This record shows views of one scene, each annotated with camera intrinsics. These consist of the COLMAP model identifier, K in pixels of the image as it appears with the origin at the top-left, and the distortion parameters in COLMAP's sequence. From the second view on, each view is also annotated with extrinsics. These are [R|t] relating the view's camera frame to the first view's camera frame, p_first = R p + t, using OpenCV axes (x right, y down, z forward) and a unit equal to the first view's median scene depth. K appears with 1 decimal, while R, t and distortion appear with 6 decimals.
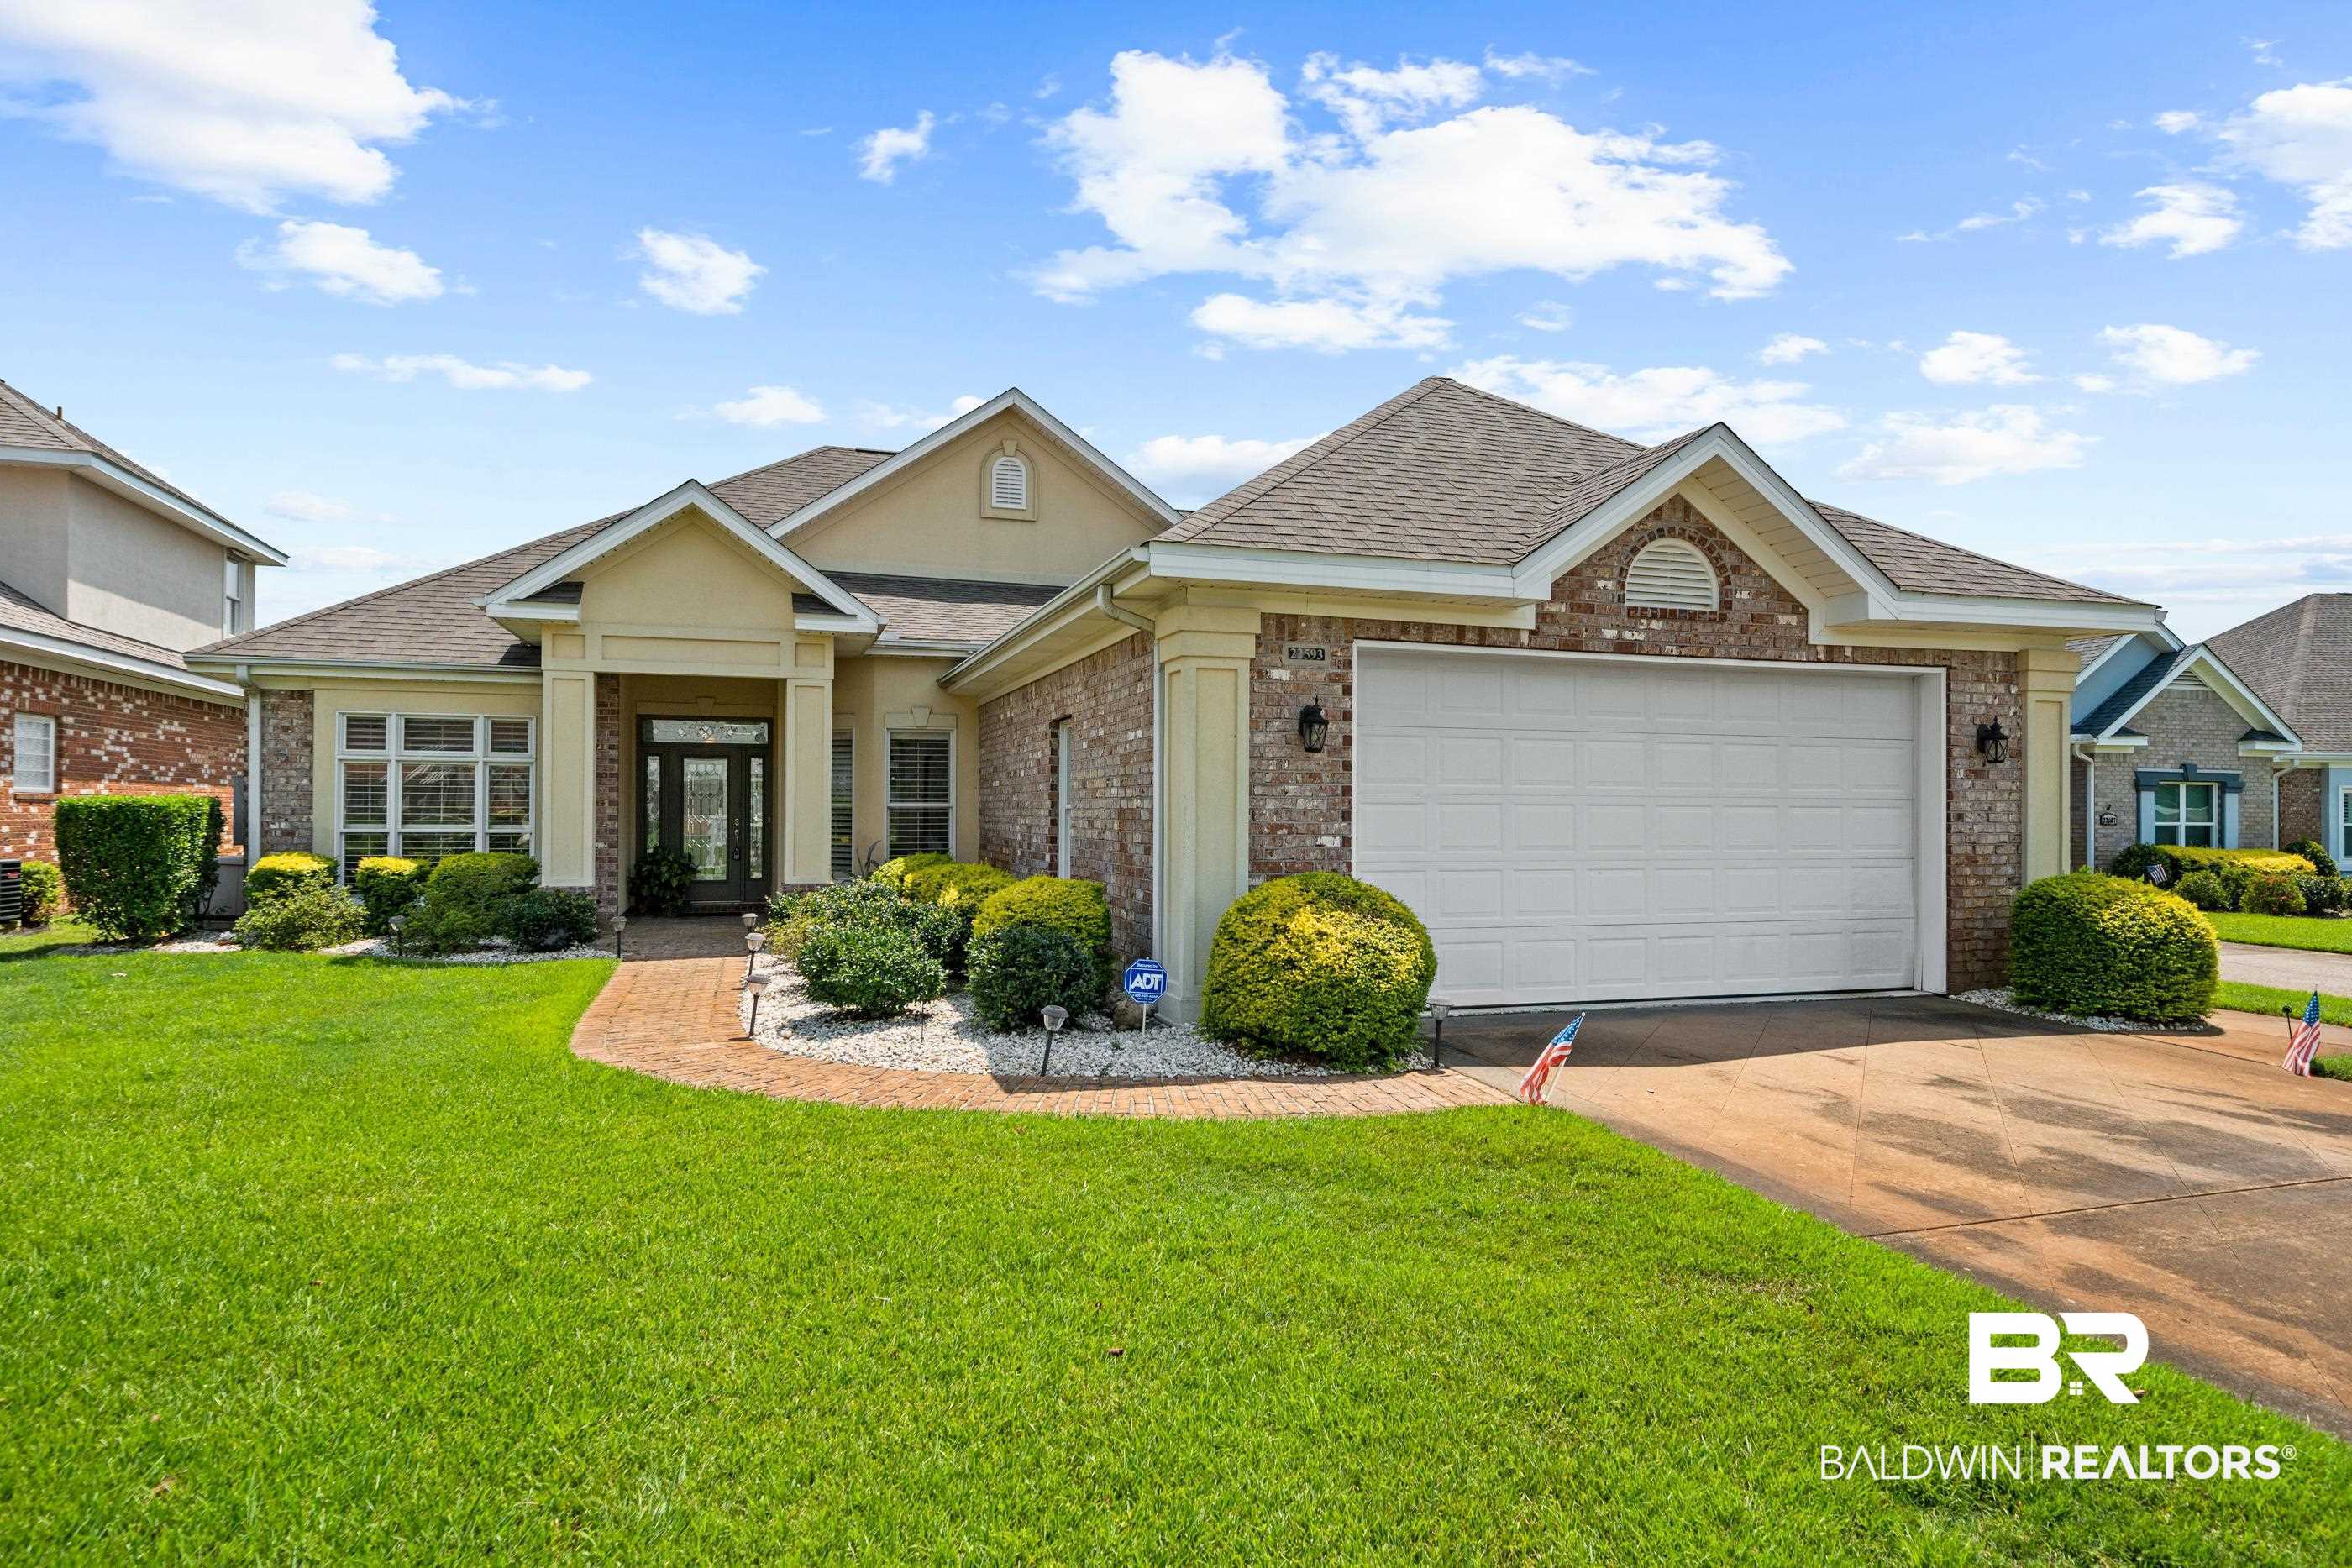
lens RADIAL K [[1350.1, 0, 1176.0], [0, 1350.1, 784.0], [0, 0, 1]] dist [0.000426, 0.000629]
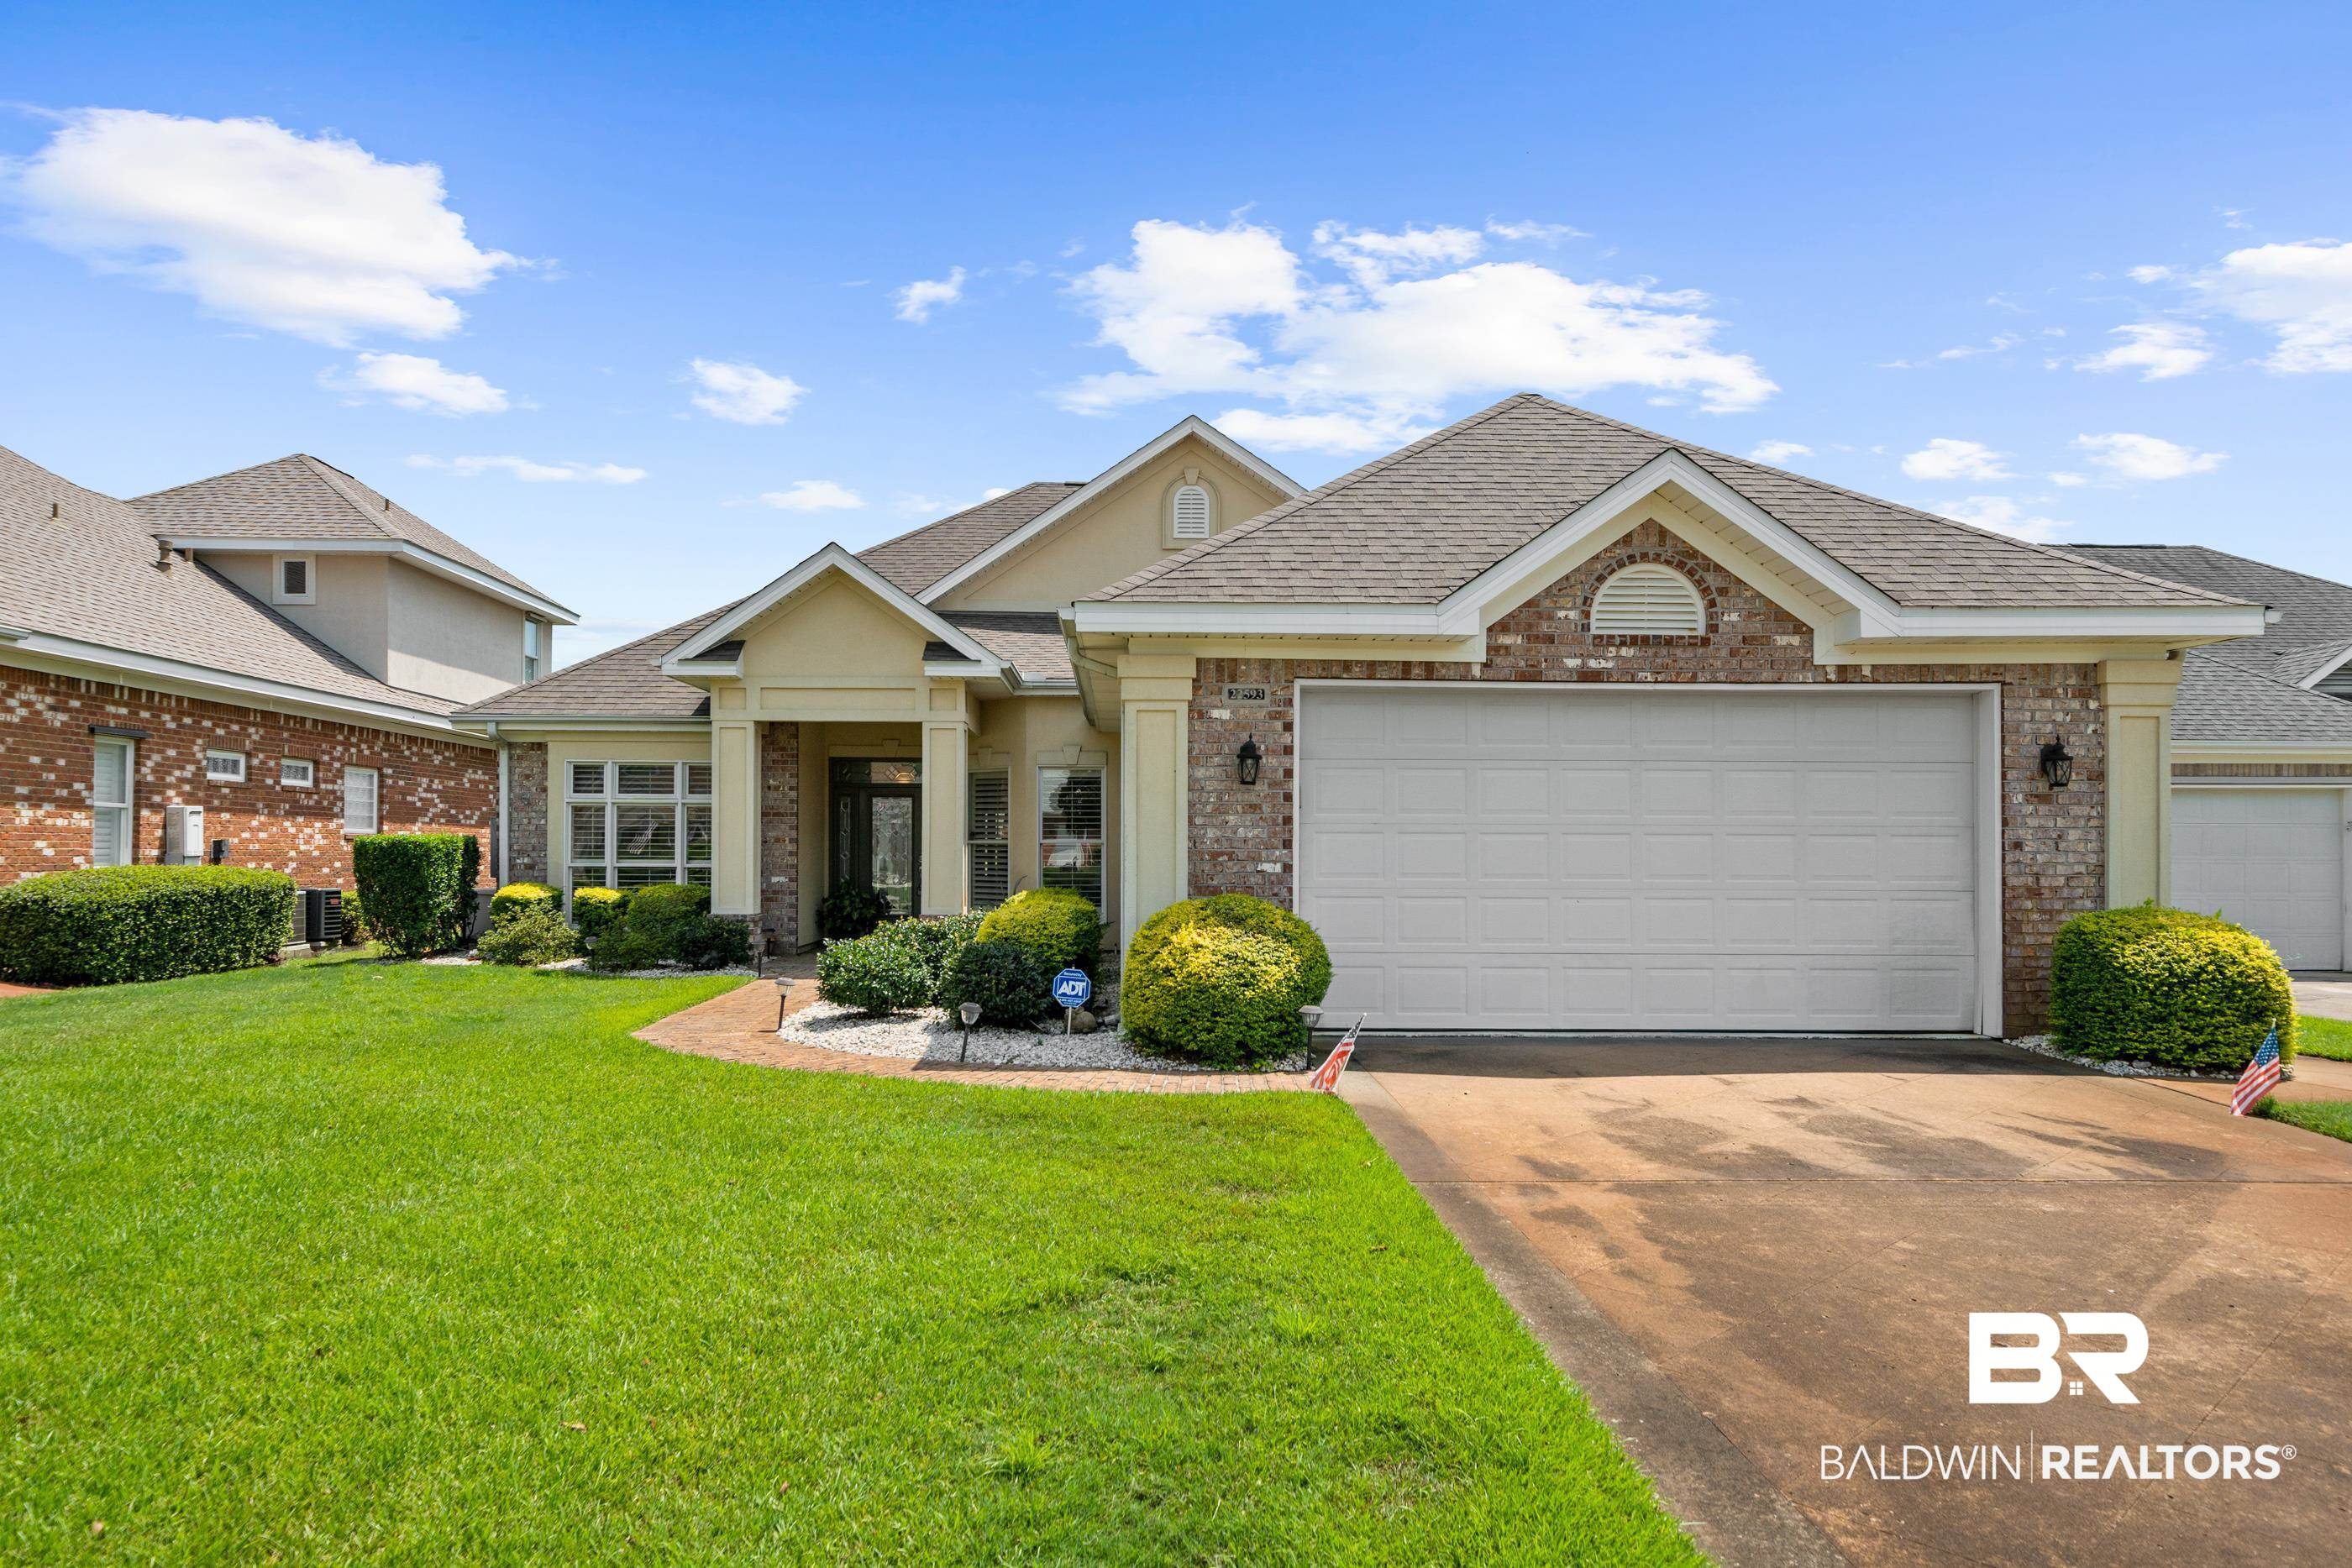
lens RADIAL K [[1625.1, 0, 1175.2], [0, 1625.1, 817.4], [0, 0, 1]] dist [-0.000532, -0.002185]
pose [[0.958414, -0.007859, -0.285273, 0.347147], [0.006185, 0.999958, -0.006767, 0.009191], [0.285314, 0.004721, 0.958422, -0.222165]]
